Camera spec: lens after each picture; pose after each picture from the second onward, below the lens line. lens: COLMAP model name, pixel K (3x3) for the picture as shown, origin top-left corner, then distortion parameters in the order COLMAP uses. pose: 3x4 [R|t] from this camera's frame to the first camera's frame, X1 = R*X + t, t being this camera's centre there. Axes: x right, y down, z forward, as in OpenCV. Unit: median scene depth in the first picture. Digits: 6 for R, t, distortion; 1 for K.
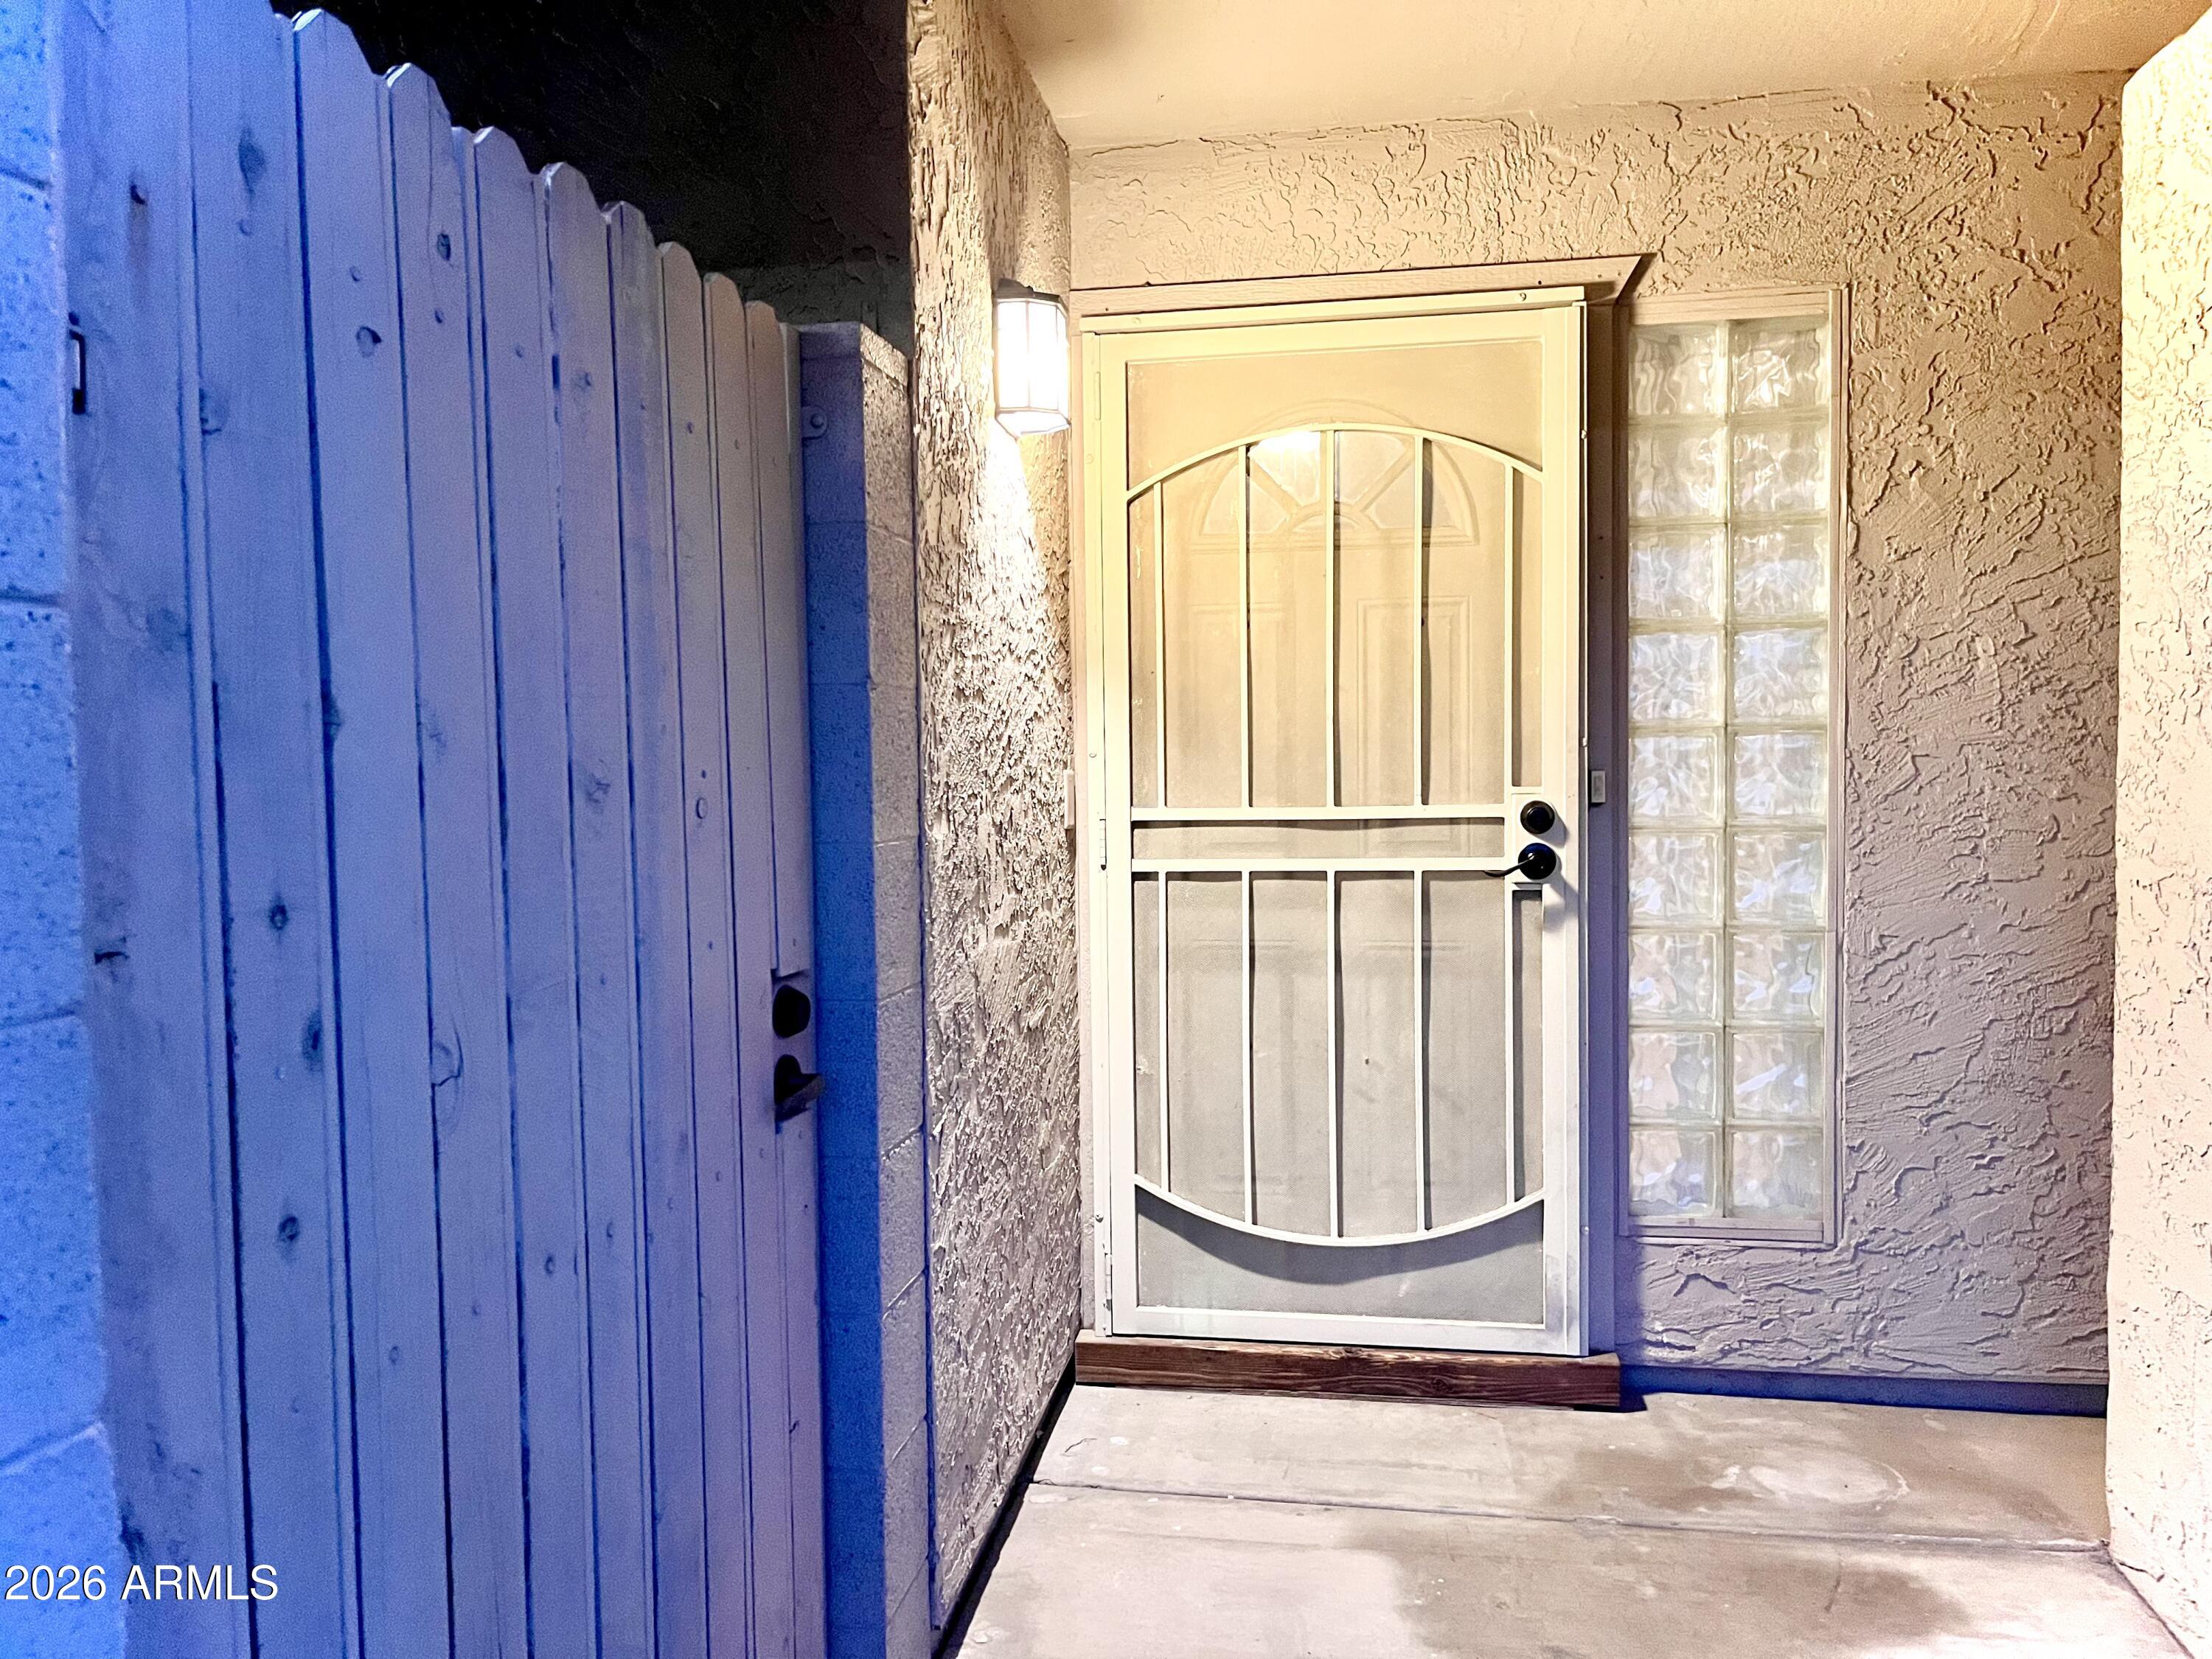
lens RADIAL K [[1665.0, 0, 1097.7], [0, 1665.0, 832.7], [0, 0, 1]] dist [0.007485, 0.002884]
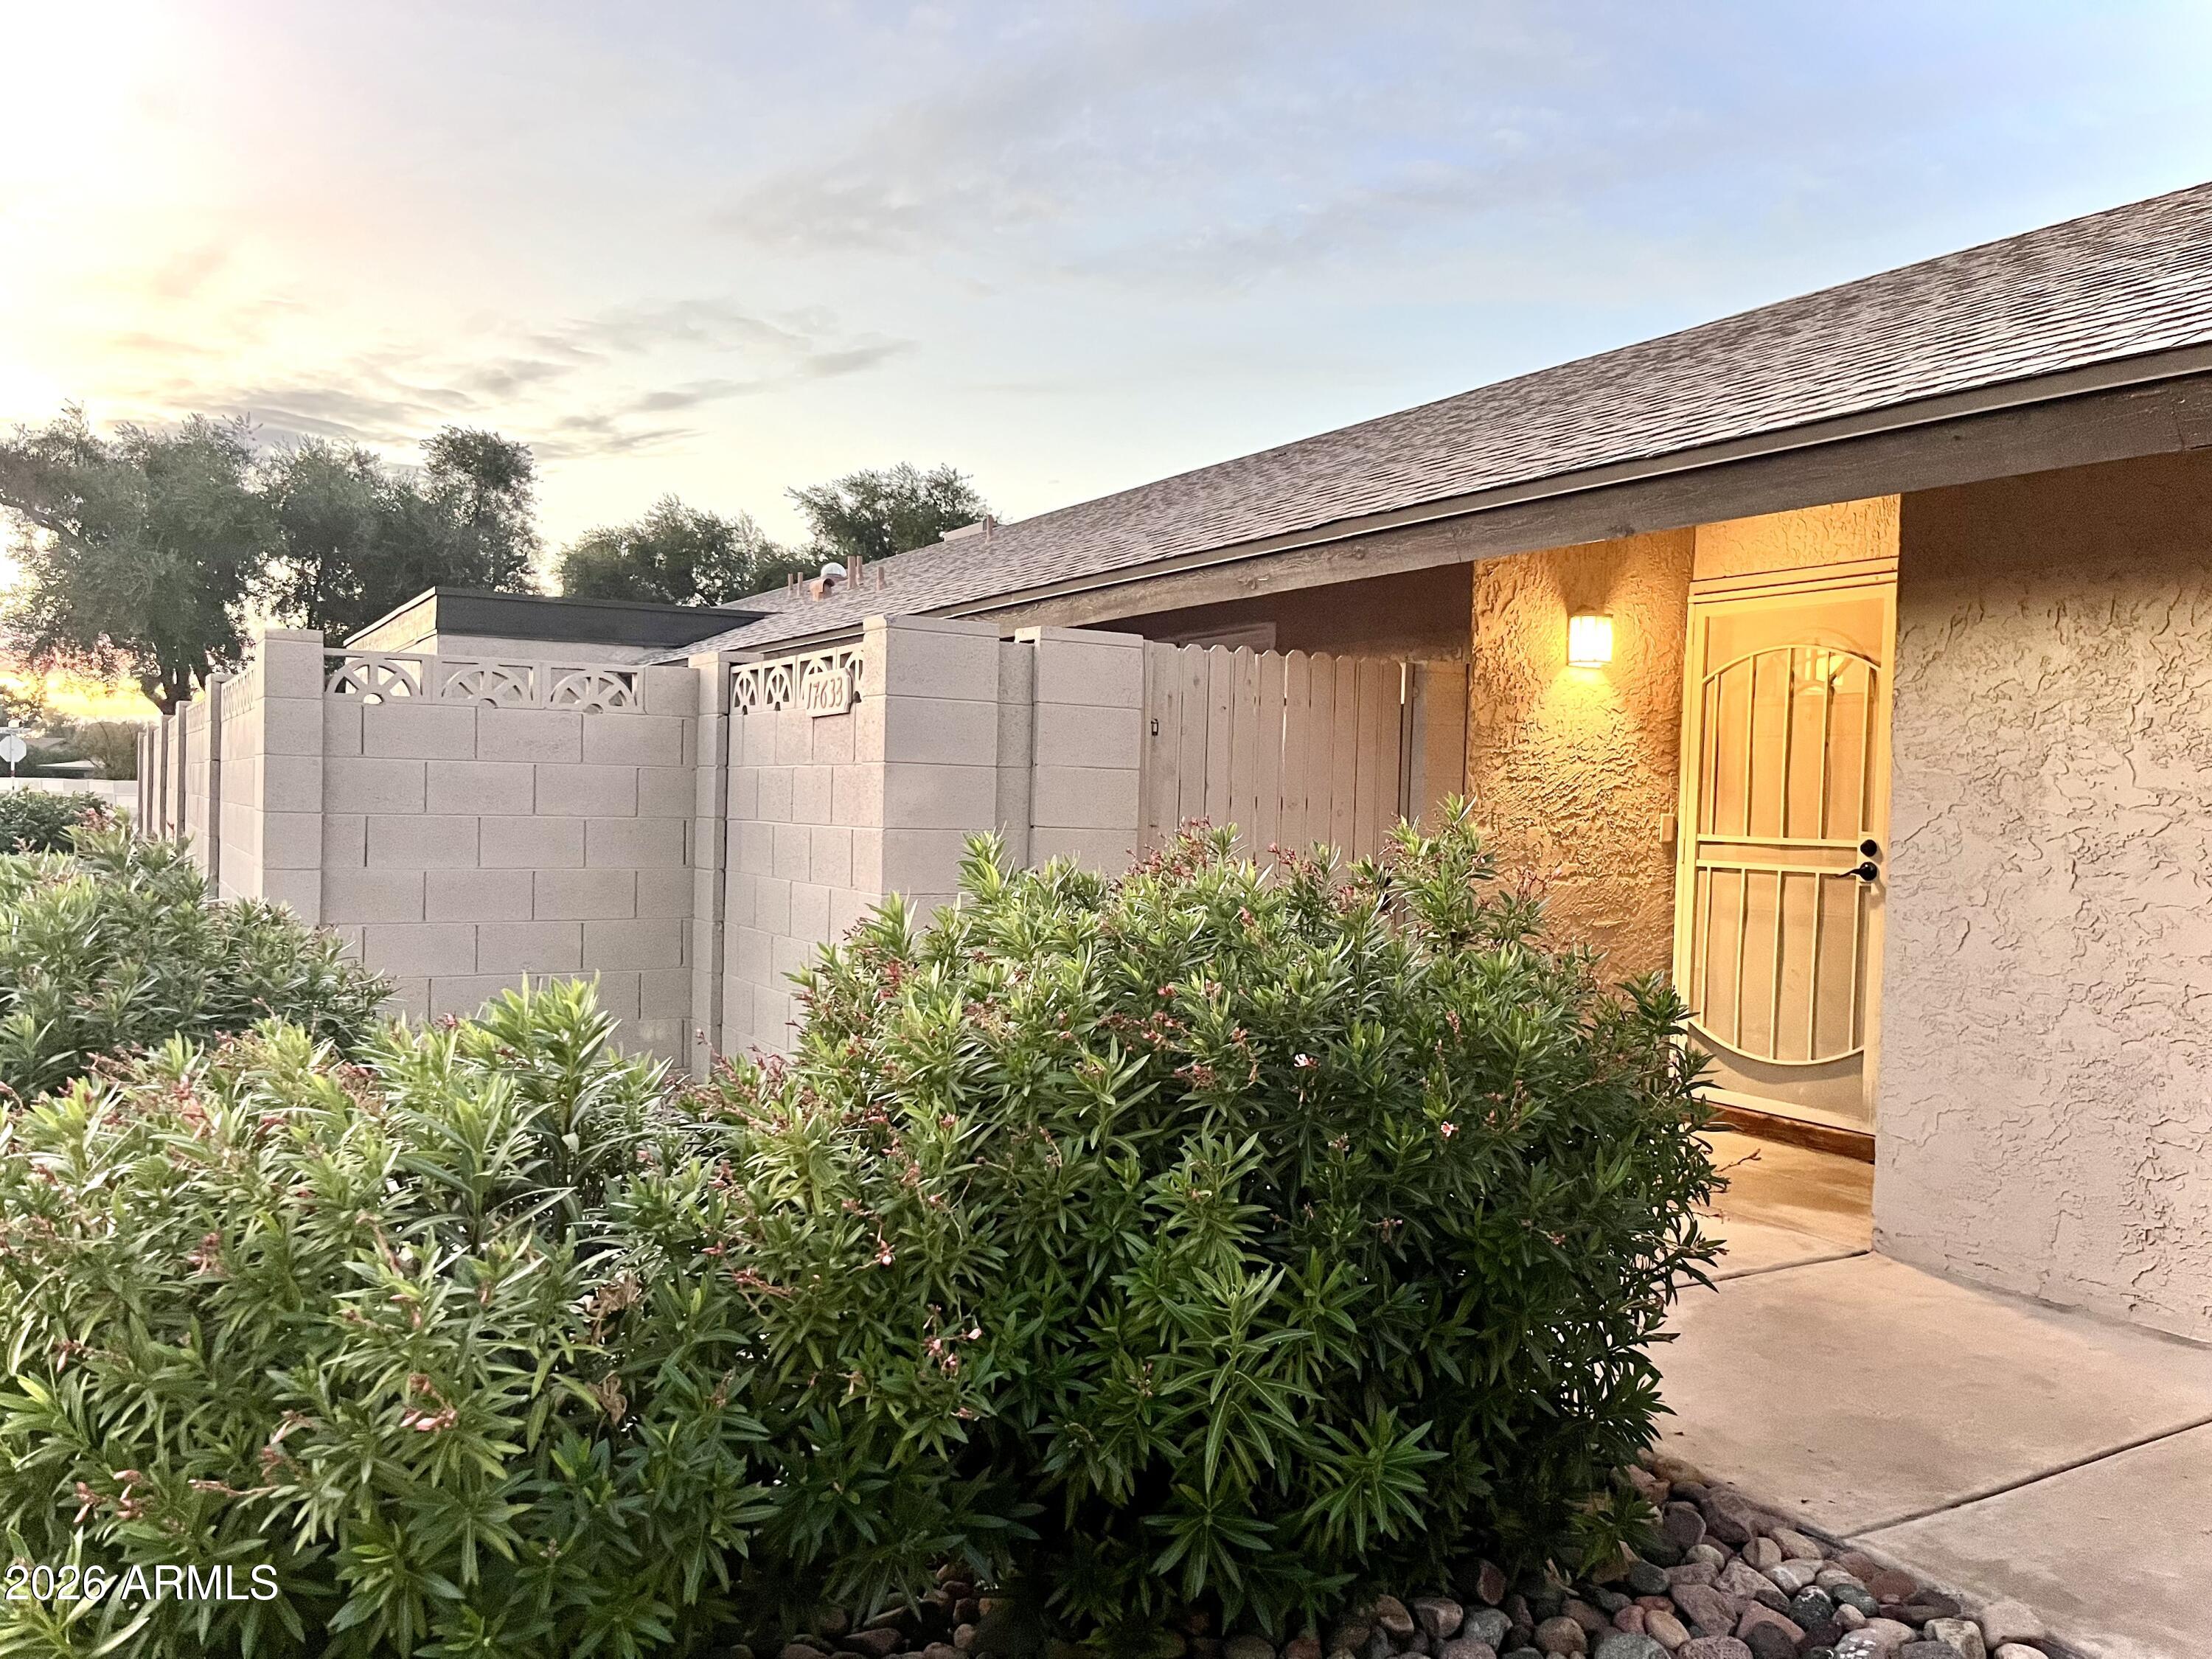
lens RADIAL K [[1665.0, 0, 1104.3], [0, 1665.0, 836.3], [0, 0, 1]] dist [0.007485, 0.002884]
pose [[0.643328, 0.044174, -0.764315, 1.118346], [-0.057417, 0.998306, 0.009369, 0.009649], [0.763435, 0.037858, 0.644775, -0.854476]]
